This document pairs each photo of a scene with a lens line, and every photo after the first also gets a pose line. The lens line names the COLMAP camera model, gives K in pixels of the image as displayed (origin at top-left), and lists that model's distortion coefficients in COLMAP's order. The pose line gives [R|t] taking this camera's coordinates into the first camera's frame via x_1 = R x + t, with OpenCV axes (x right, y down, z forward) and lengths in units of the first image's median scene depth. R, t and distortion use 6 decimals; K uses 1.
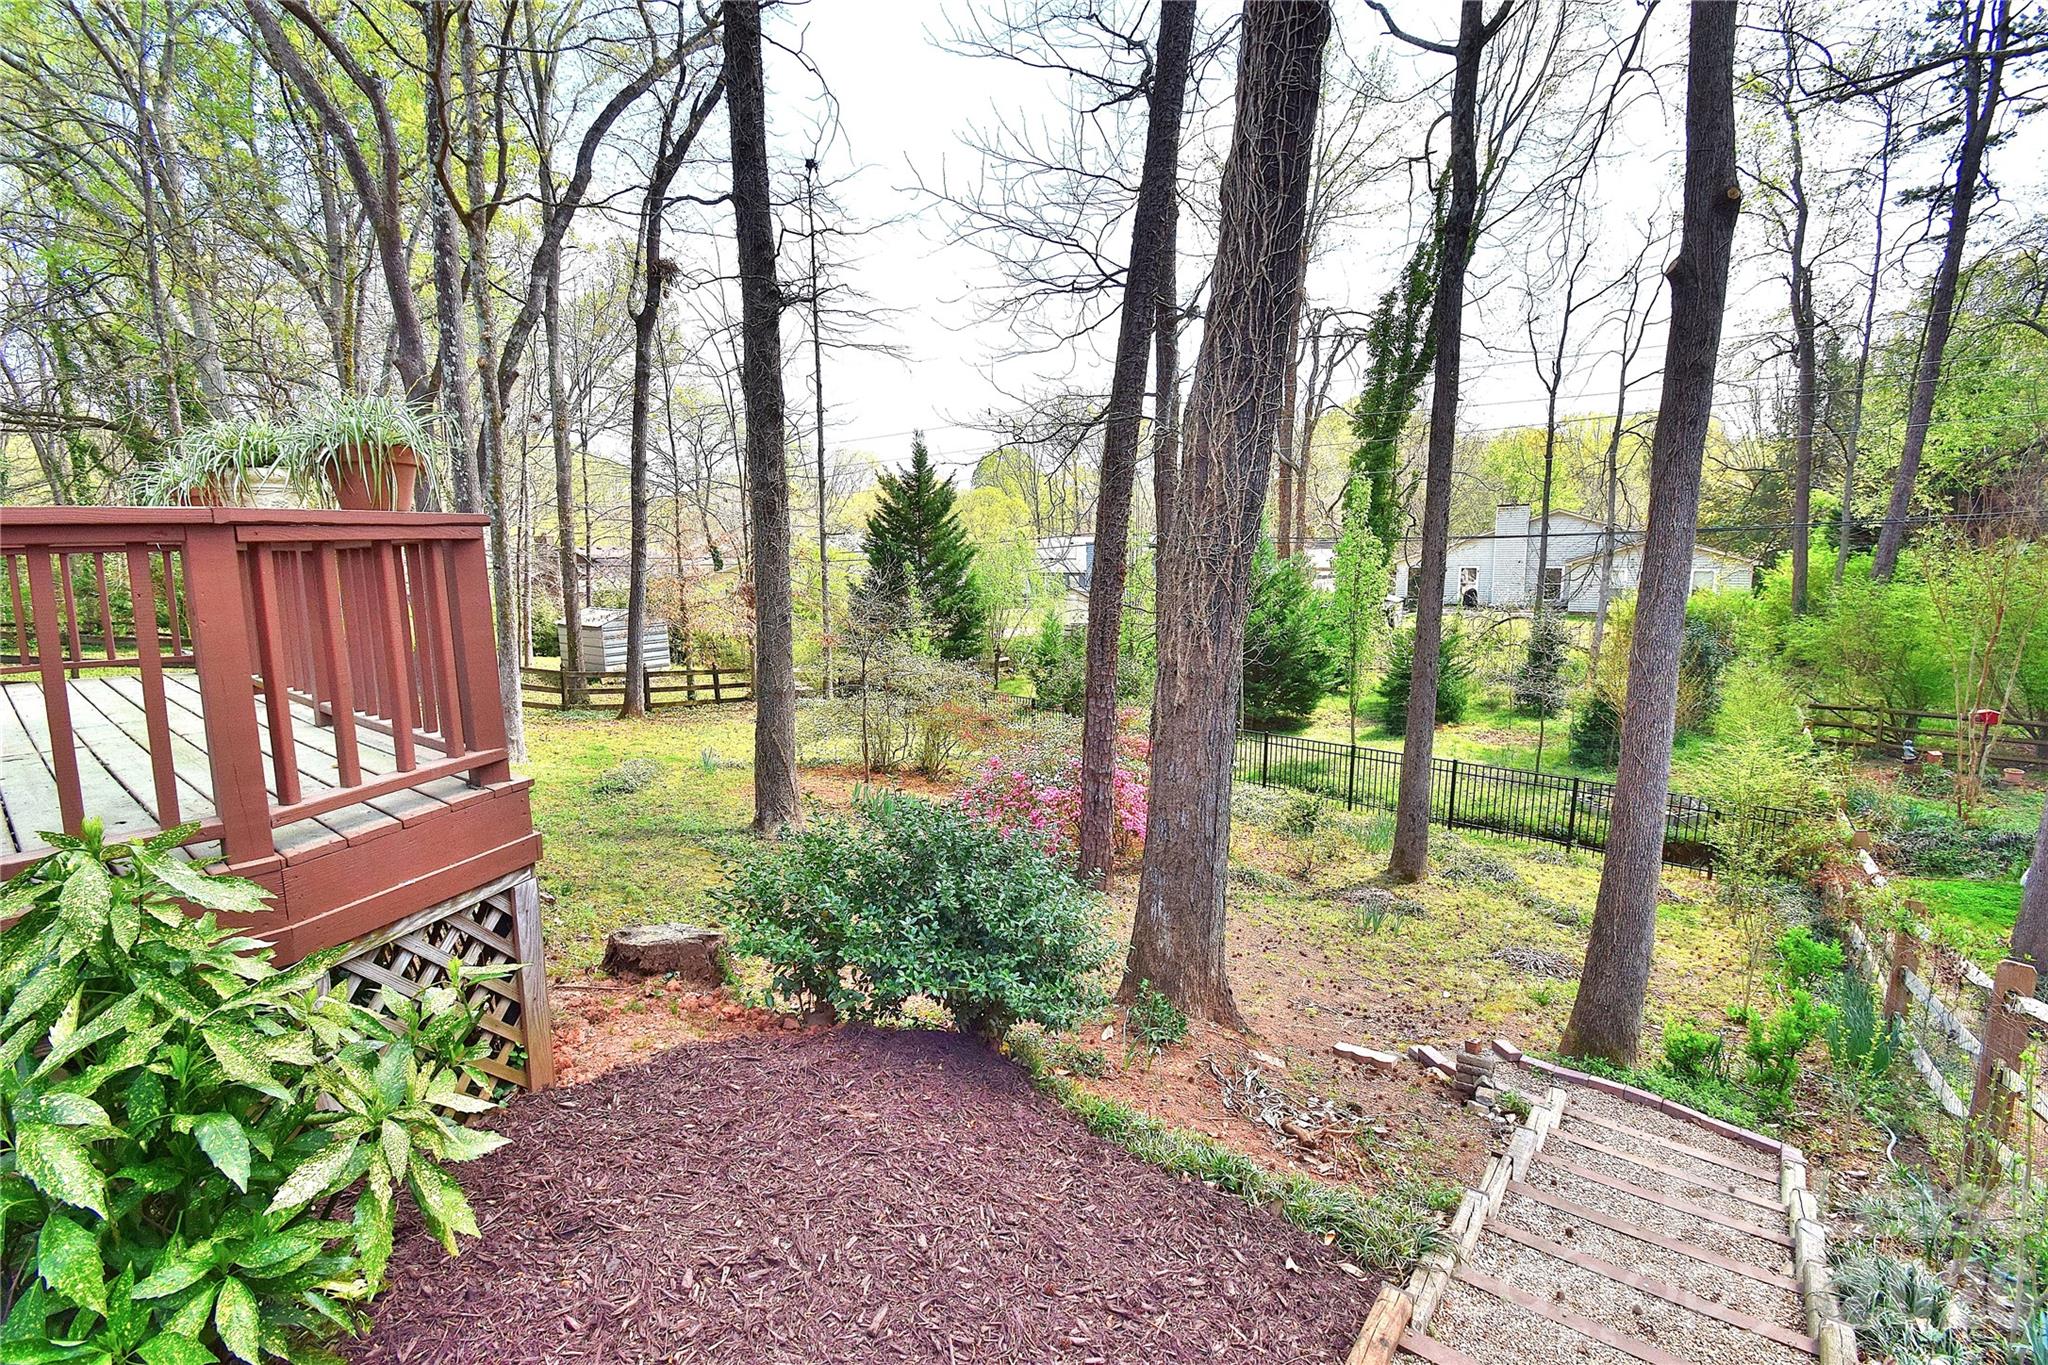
lens RADIAL K [[896.1, 0, 1021.6], [0, 896.1, 678.5], [0, 0, 1]] dist [0.019113, -0.025778]
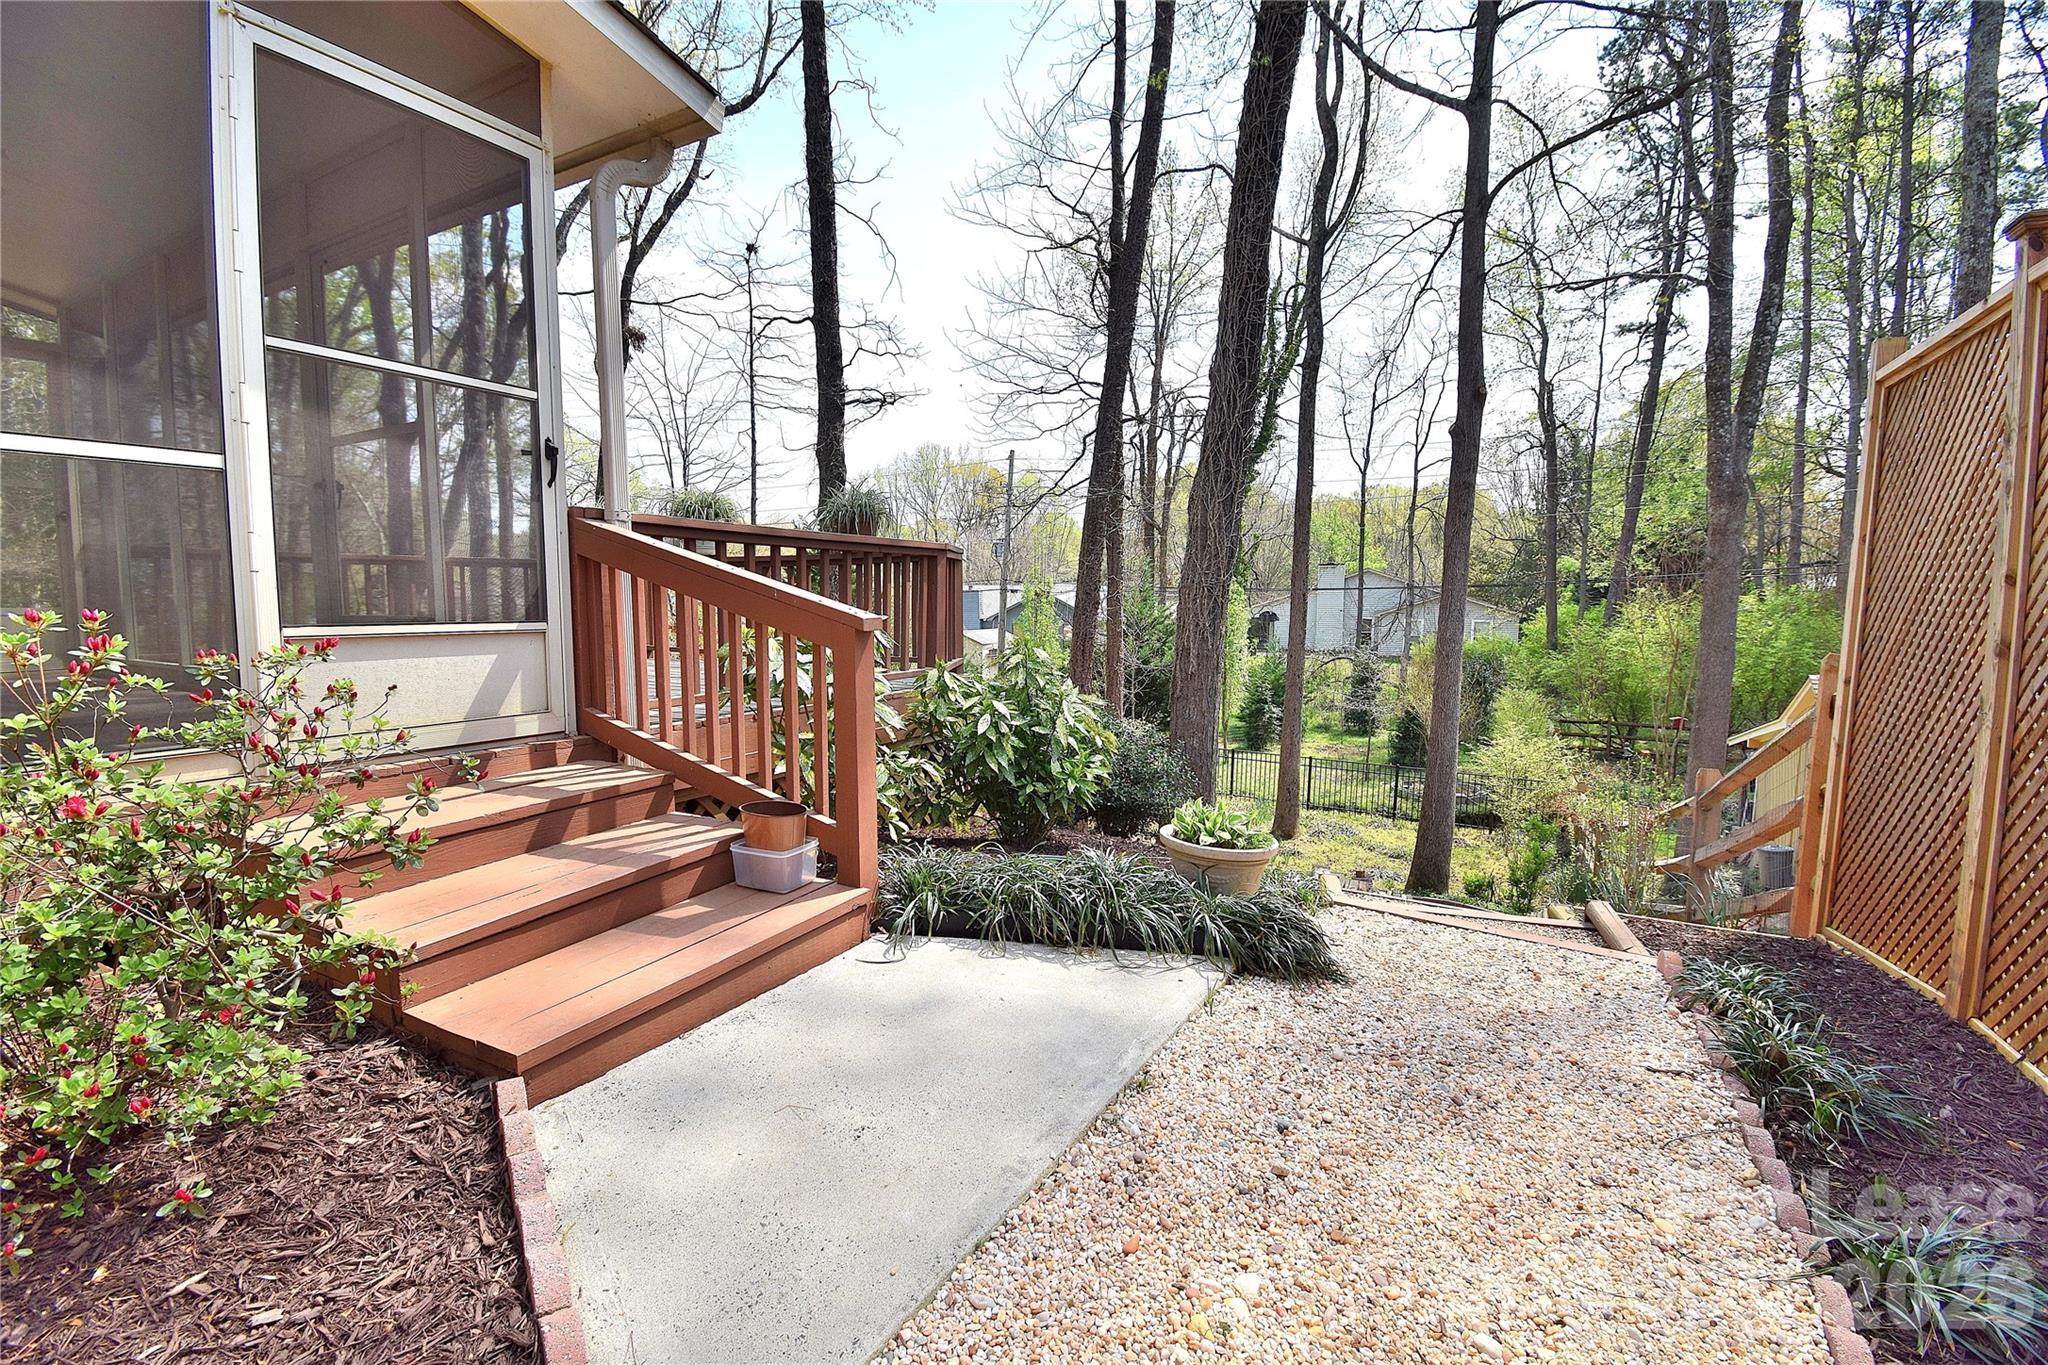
lens RADIAL K [[896.1, 0, 1021.6], [0, 896.1, 678.5], [0, 0, 1]] dist [0.019113, -0.025778]
pose [[0.985219, 0.000064, 0.171298, -0.084889], [0.009492, 0.998443, -0.054967, 0.025804], [-0.171035, 0.055781, 0.983685, -0.117587]]
